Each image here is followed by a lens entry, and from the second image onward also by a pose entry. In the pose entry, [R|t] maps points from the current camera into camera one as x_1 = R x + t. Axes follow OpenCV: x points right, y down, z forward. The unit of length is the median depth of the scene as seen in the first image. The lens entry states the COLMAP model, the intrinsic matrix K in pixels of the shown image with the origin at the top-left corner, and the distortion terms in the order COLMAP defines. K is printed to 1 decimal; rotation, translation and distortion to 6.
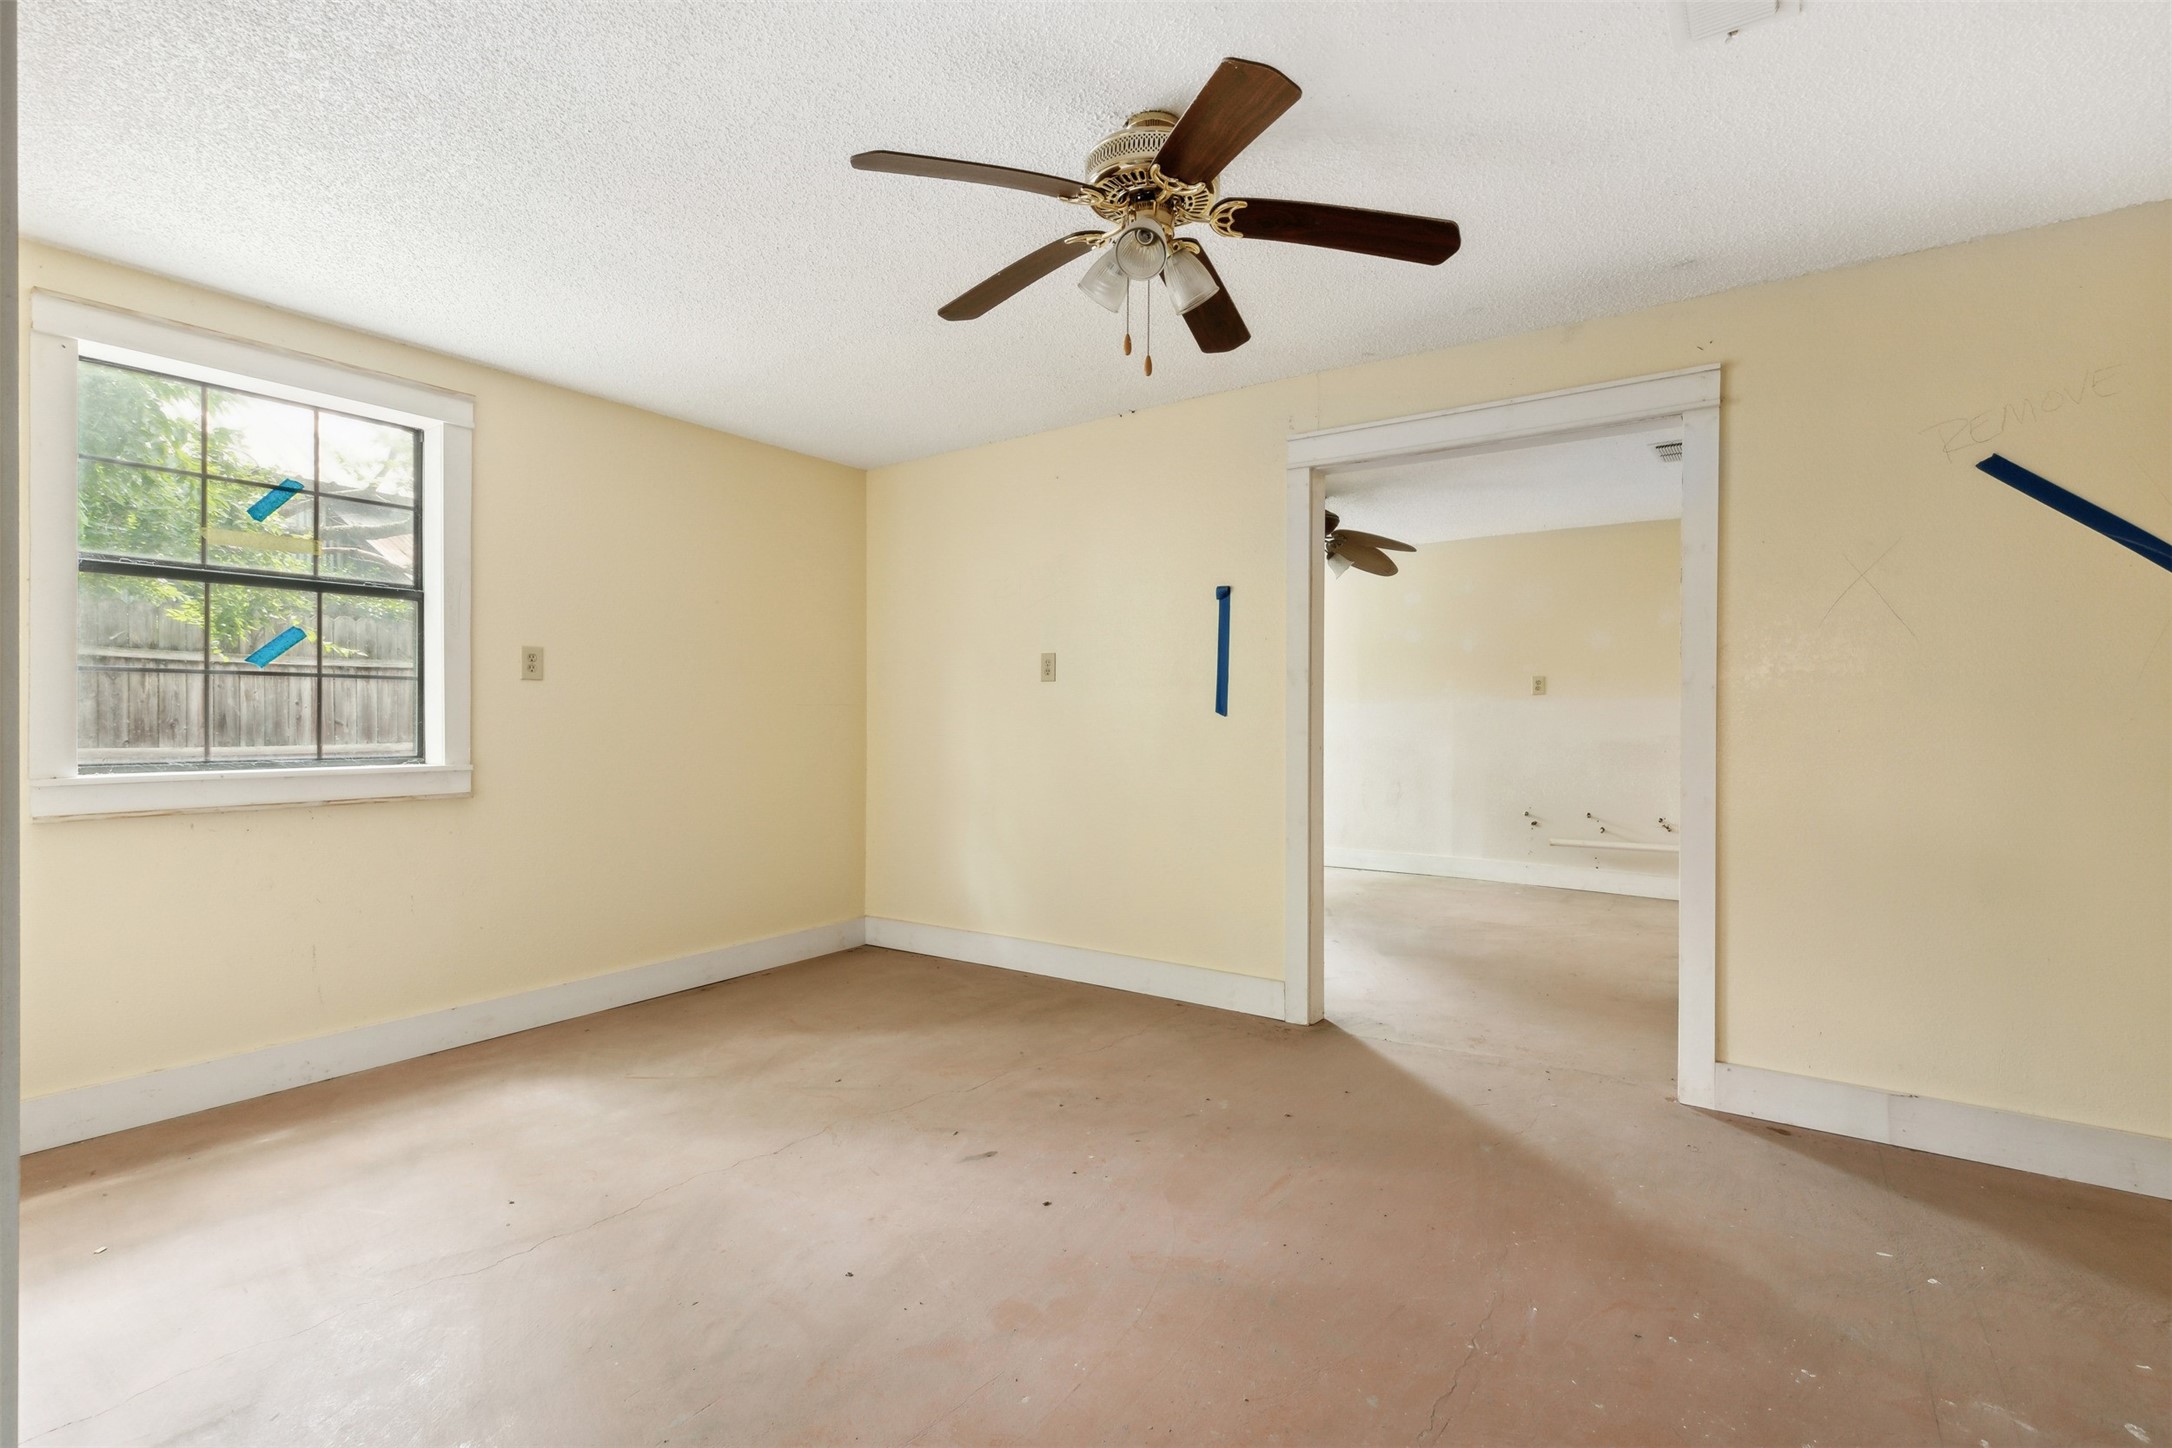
lens RADIAL K [[975.4, 0, 1087.9], [0, 975.4, 720.9], [0, 0, 1]] dist [-0.001482, 0.000051]
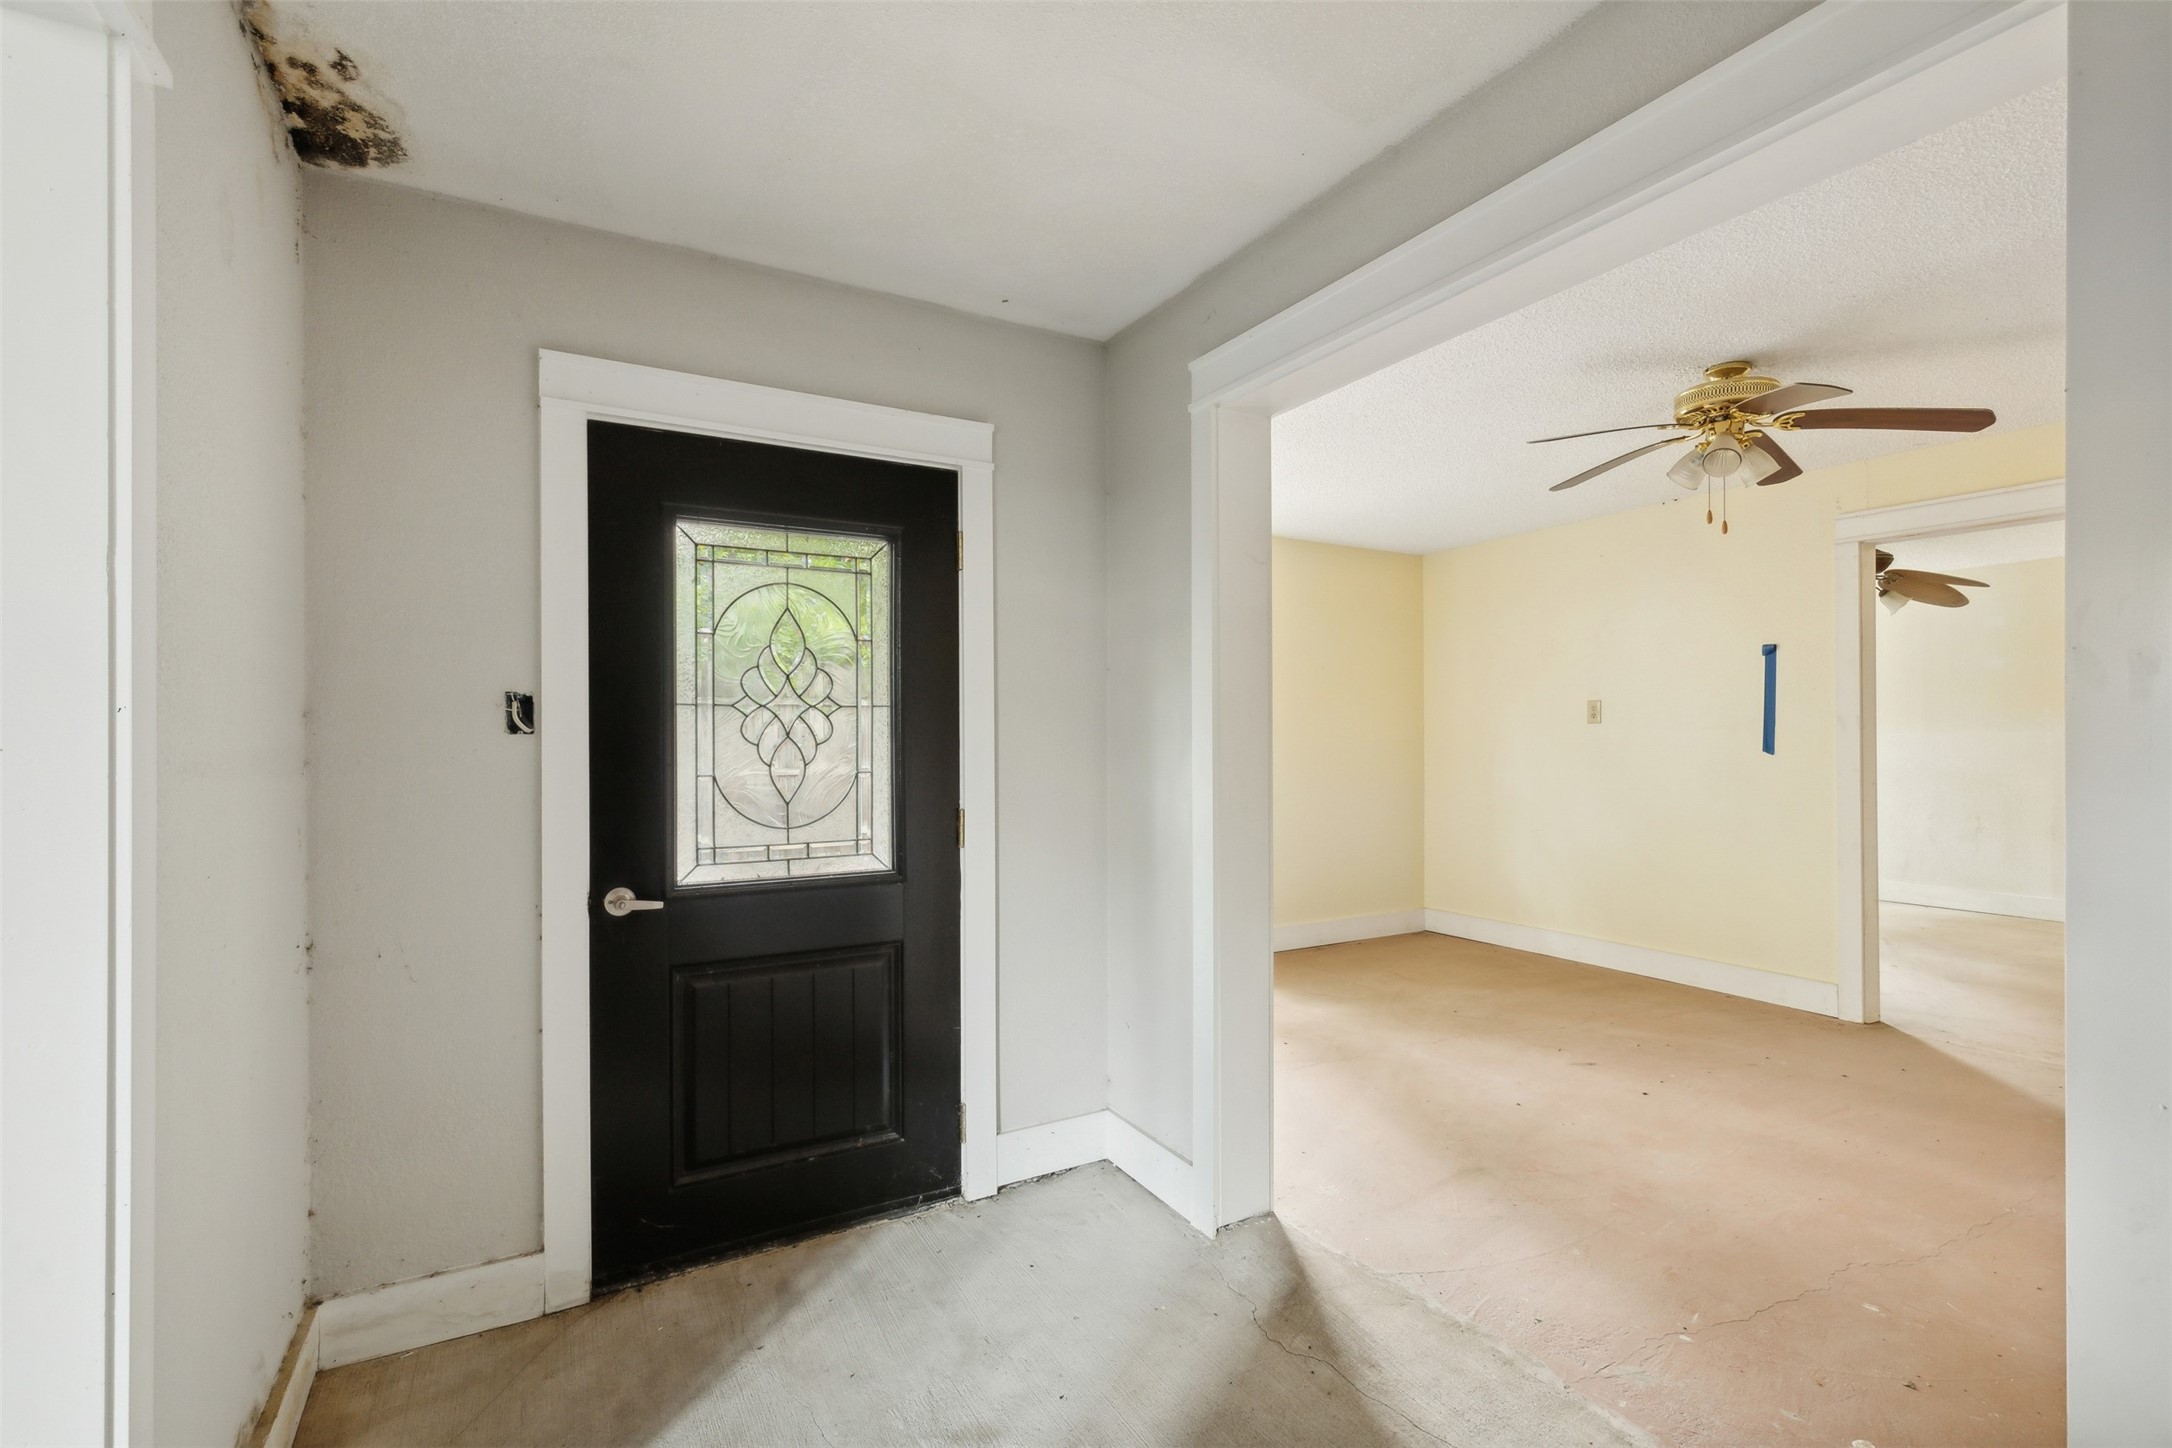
lens RADIAL K [[975.4, 0, 1085.1], [0, 975.4, 721.8], [0, 0, 1]] dist [-0.001482, 0.000051]
pose [[0.902242, -0.006136, -0.431186, -0.094640], [-0.000056, 0.999897, -0.014347, -0.026570], [0.431230, 0.012969, 0.902149, -0.396737]]
